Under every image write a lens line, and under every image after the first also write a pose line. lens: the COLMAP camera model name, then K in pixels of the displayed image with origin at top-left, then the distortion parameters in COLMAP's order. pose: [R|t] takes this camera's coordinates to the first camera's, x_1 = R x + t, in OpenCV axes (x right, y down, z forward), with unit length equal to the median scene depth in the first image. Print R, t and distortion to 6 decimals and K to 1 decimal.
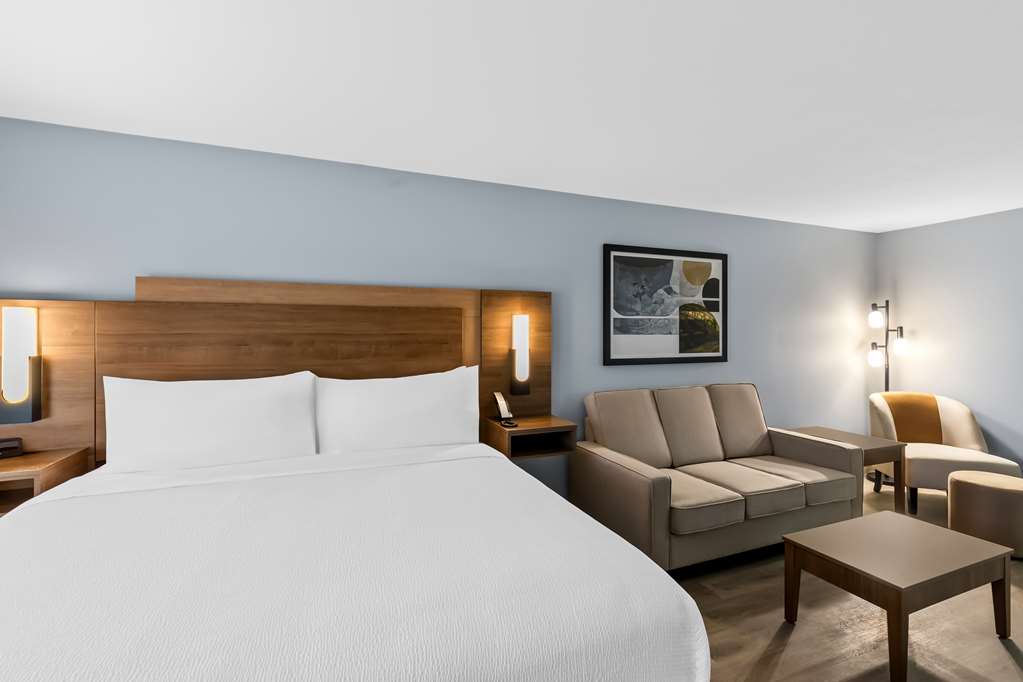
lens RADIAL K [[449.8, 0, 511.5], [0, 449.8, 341.0], [0, 0, 1]] dist [0.018968, -0.000194]
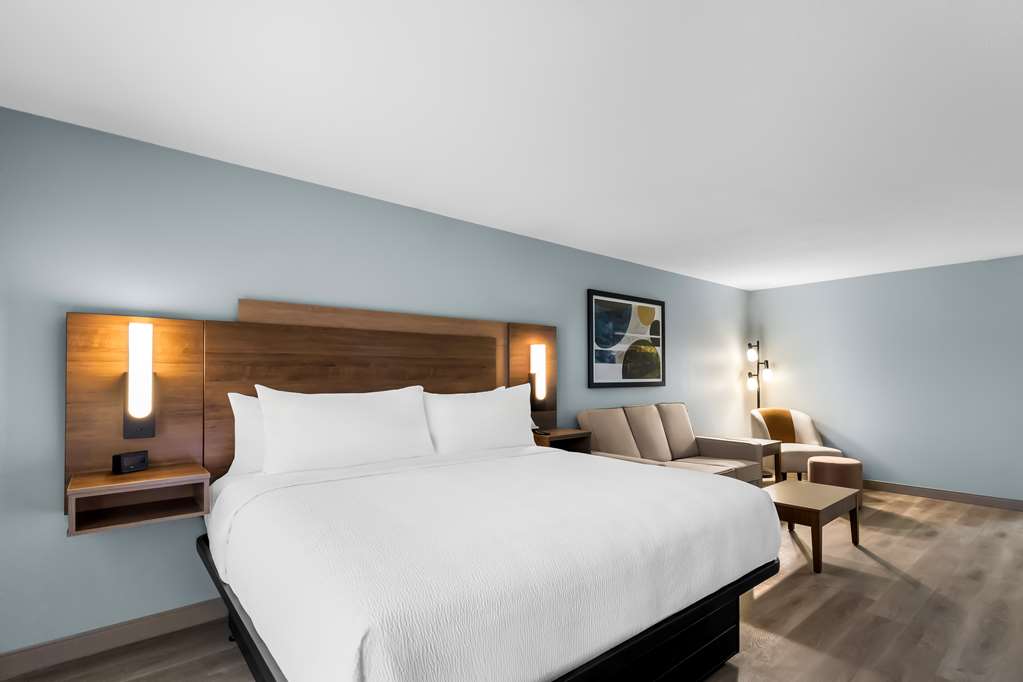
lens RADIAL K [[477.2, 0, 514.1], [0, 477.2, 373.9], [0, 0, 1]] dist [0.031203, 0.000140]
pose [[0.951794, 0.003061, 0.306724, -0.379088], [0.000687, 0.999926, -0.012109, 0.031085], [-0.306739, 0.011736, 0.951721, -0.171545]]
